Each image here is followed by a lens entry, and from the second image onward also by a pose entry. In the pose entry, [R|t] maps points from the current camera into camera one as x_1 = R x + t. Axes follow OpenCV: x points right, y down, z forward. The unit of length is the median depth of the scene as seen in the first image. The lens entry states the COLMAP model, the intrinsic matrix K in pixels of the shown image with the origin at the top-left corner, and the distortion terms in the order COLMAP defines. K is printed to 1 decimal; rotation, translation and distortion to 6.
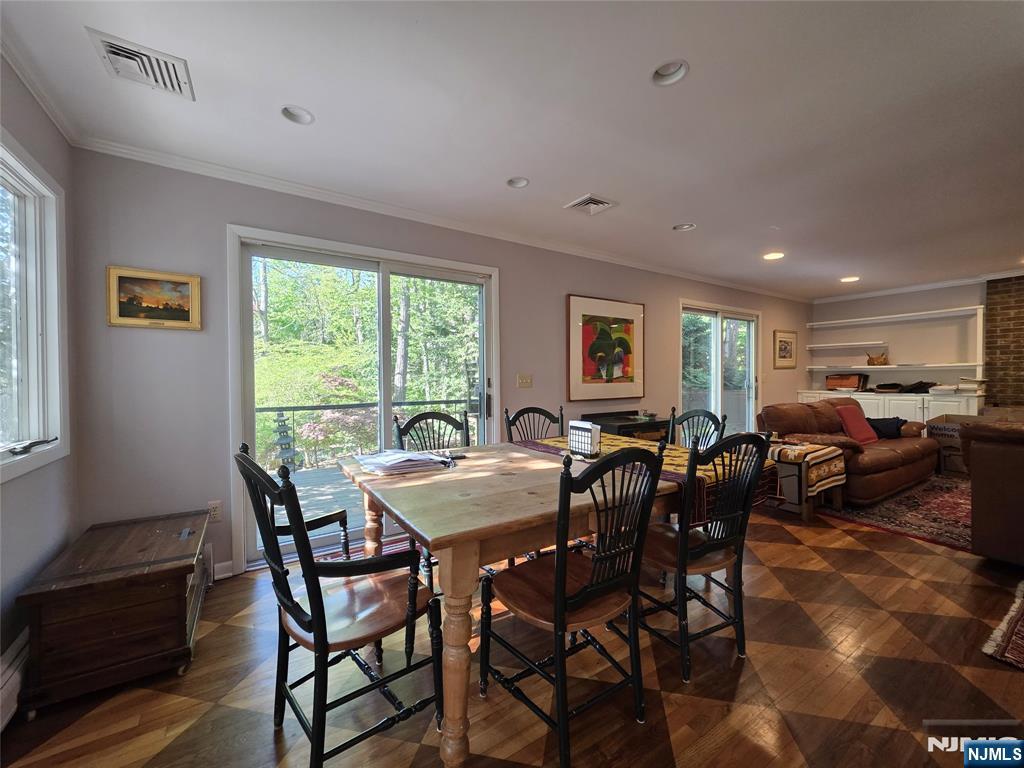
lens RADIAL K [[408.1, 0, 510.4], [0, 408.1, 385.6], [0, 0, 1]] dist [0.005034, -0.000353]
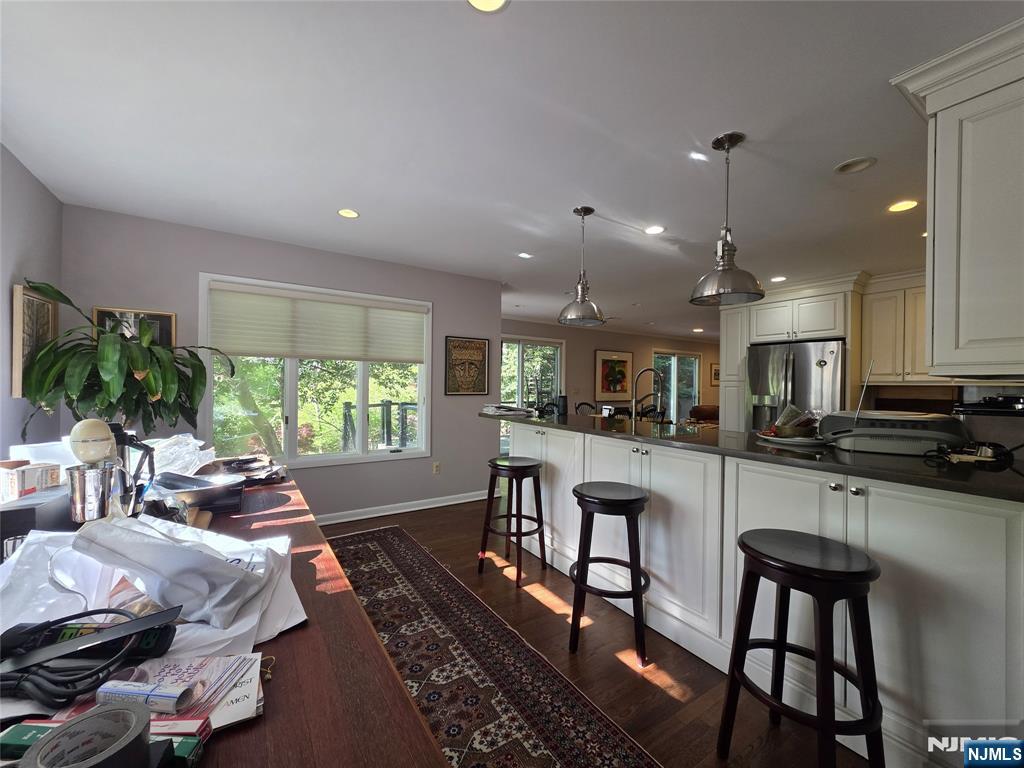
lens RADIAL K [[408.1, 0, 506.4], [0, 408.1, 384.7], [0, 0, 1]] dist [0.005034, -0.000353]
pose [[0.999809, 0.019492, -0.001211, -0.278160], [-0.019512, 0.999619, -0.019505, 0.002529], [0.000830, 0.019525, 0.999809, -0.974879]]
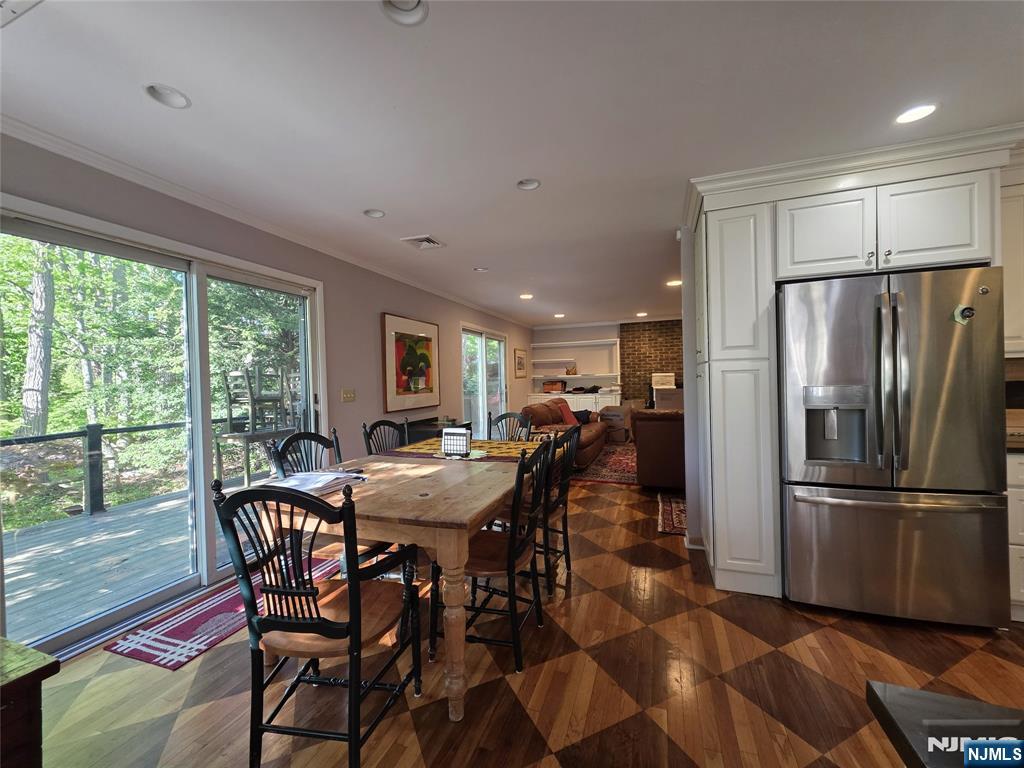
lens RADIAL K [[408.1, 0, 513.1], [0, 408.1, 385.3], [0, 0, 1]] dist [0.005034, -0.000353]
pose [[0.794978, -0.021939, 0.606241, -0.219248], [0.032333, 0.999458, -0.006229, -0.014678], [-0.605776, 0.024553, 0.795257, -0.046133]]
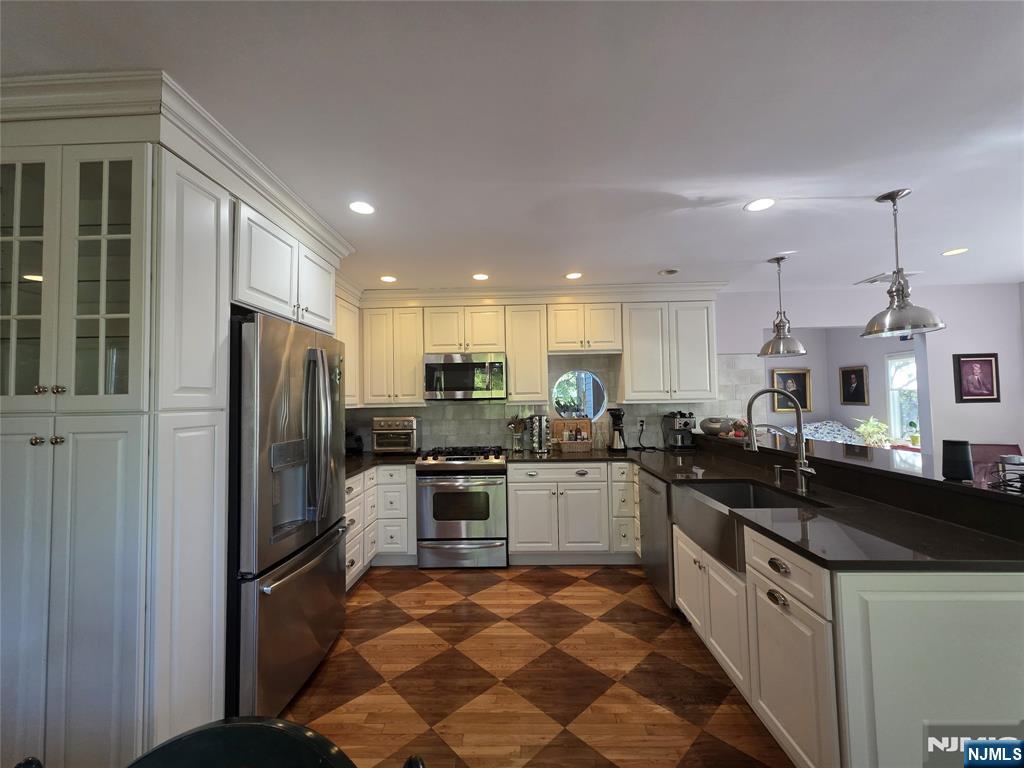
lens RADIAL K [[408.1, 0, 511.0], [0, 408.1, 384.5], [0, 0, 1]] dist [0.005034, -0.000353]
pose [[-0.825276, 0.042528, 0.563126, -0.053159], [0.034064, 0.999094, -0.025530, -0.046181], [-0.563701, -0.001887, -0.825977, 0.344648]]
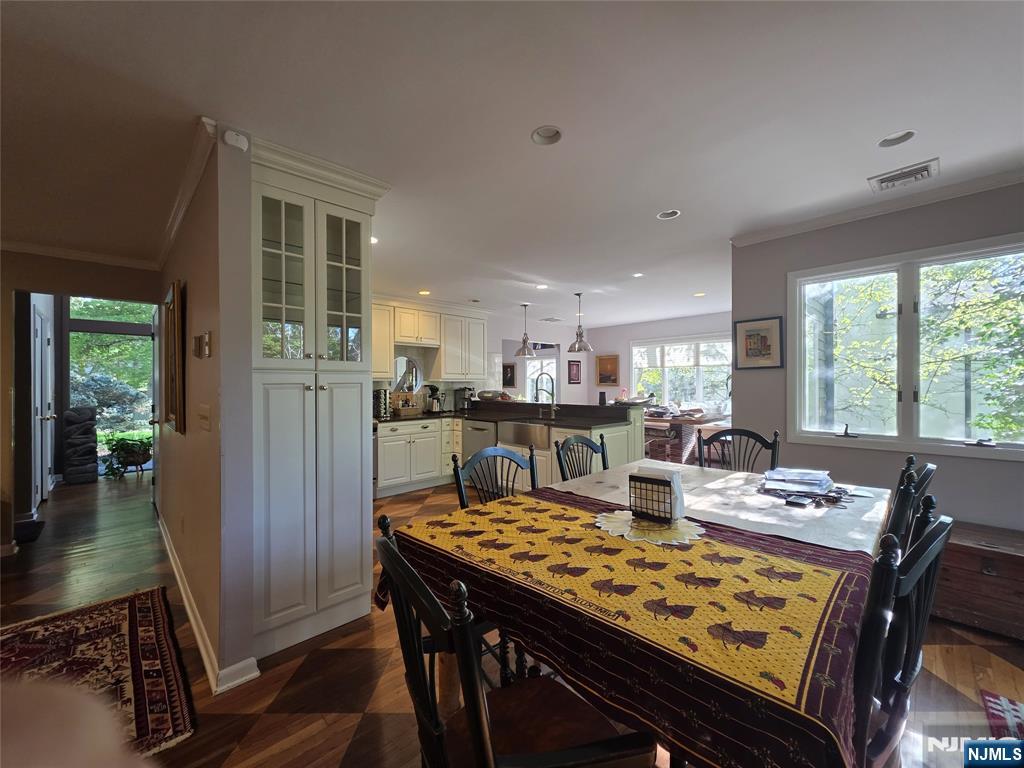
lens RADIAL K [[408.1, 0, 513.2], [0, 408.1, 383.3], [0, 0, 1]] dist [0.005034, -0.000353]
pose [[-0.978804, 0.012193, -0.204436, 0.278316], [0.008230, 0.999762, 0.020226, -0.037401], [0.204634, 0.018115, -0.978671, 0.817916]]
